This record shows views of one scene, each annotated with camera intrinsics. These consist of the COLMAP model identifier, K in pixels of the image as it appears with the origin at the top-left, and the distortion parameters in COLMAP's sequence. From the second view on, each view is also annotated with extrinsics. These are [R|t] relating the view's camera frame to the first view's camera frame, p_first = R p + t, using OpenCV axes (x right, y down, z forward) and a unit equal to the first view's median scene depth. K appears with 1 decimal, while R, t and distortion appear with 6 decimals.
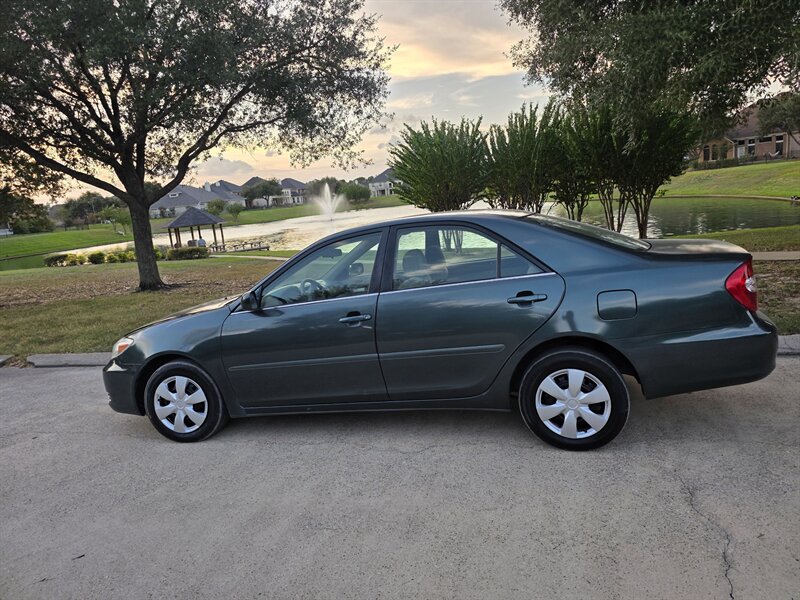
lens RADIAL K [[538.8, 0, 403.7], [0, 538.8, 297.5], [0, 0, 1]] dist [0.065277, -0.063371]
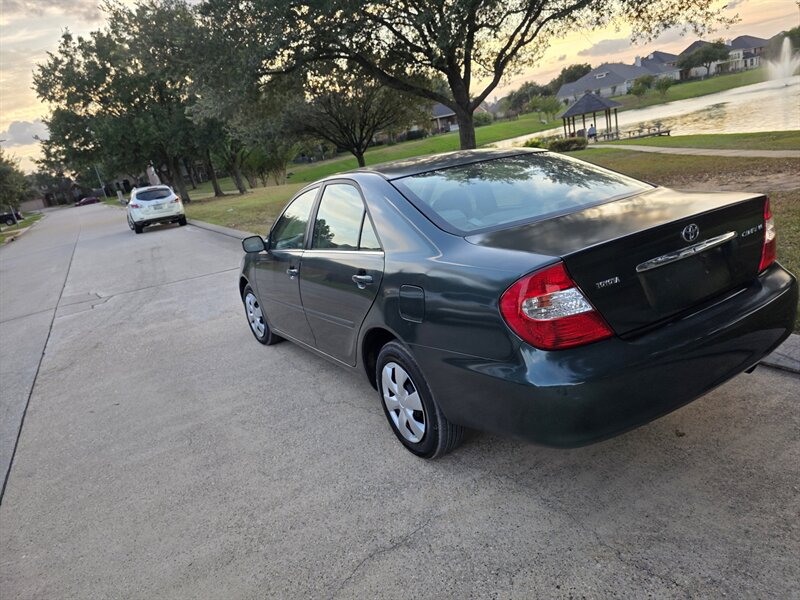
lens RADIAL K [[543.3, 0, 401.5], [0, 543.3, 278.7], [0, 0, 1]] dist [0.068330, -0.069418]
pose [[0.724384, 0.133074, -0.676431, 0.170699], [-0.012328, 0.983537, 0.180289, -0.030898], [0.689287, -0.122259, 0.714099, 0.076081]]
